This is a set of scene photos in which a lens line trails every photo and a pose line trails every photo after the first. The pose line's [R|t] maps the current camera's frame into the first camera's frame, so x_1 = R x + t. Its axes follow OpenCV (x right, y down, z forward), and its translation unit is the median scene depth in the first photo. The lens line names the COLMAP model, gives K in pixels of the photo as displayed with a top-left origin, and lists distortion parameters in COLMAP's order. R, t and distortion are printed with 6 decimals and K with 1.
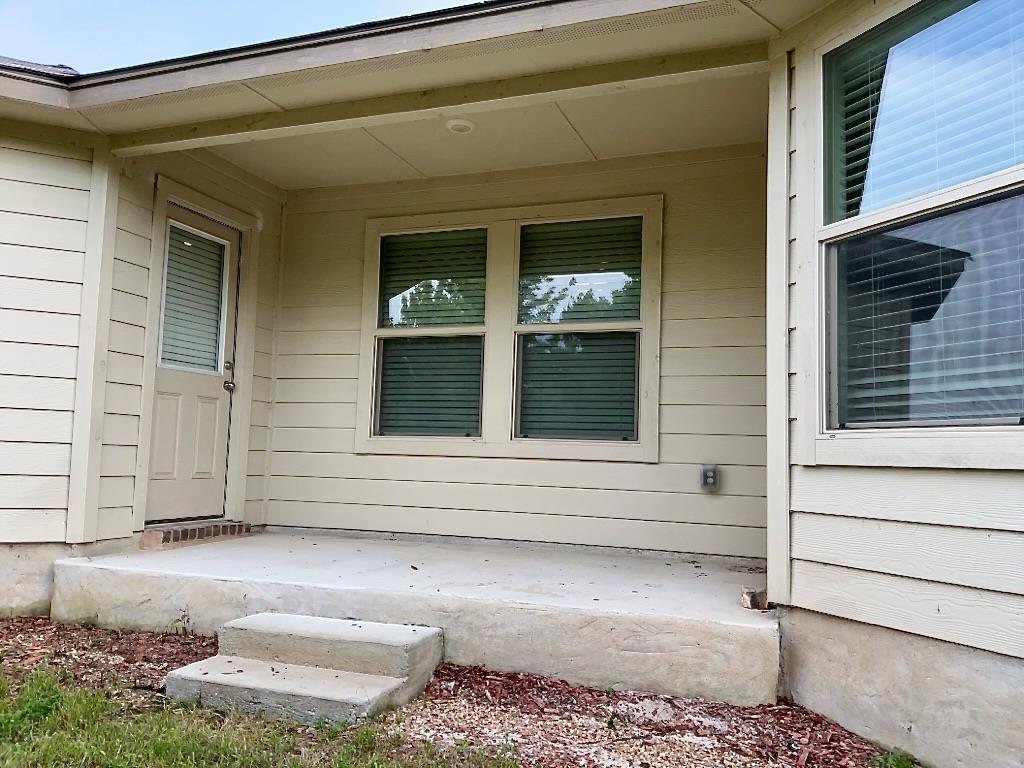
lens RADIAL K [[818.4, 0, 515.7], [0, 818.4, 382.2], [0, 0, 1]] dist [0.196020, -0.371569]
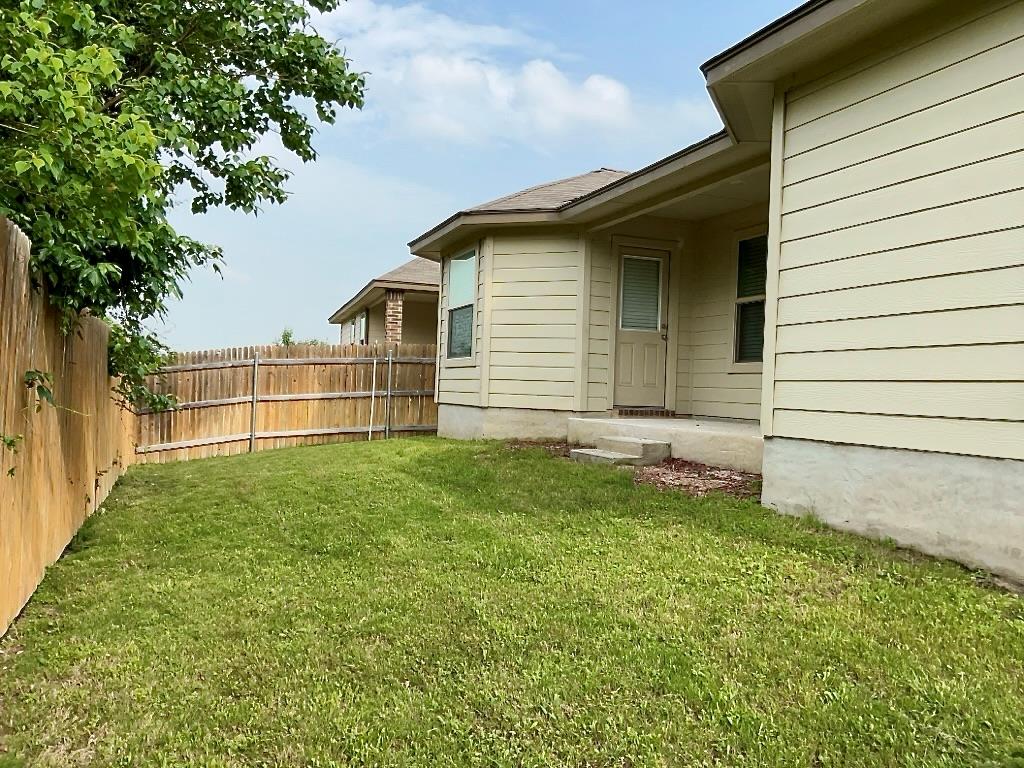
lens RADIAL K [[818.4, 0, 515.7], [0, 818.4, 382.2], [0, 0, 1]] dist [0.196020, -0.371569]
pose [[0.672700, -0.013416, -0.739794, 1.014236], [0.052093, 0.998213, 0.029266, 0.042373], [0.738079, -0.058225, 0.672197, -0.610983]]
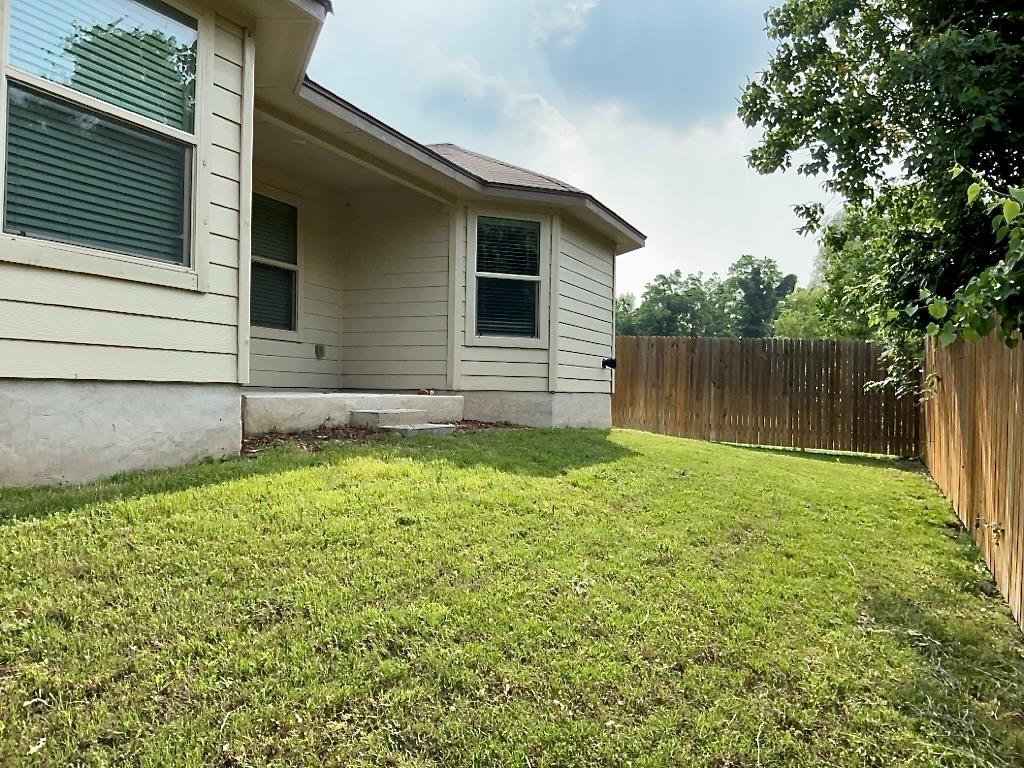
lens RADIAL K [[818.4, 0, 515.7], [0, 818.4, 382.2], [0, 0, 1]] dist [0.196020, -0.371569]
pose [[0.060417, -0.018285, 0.998006, -1.977755], [-0.105481, 0.994117, 0.024599, 0.104053], [-0.992584, -0.106757, 0.058133, 0.450670]]
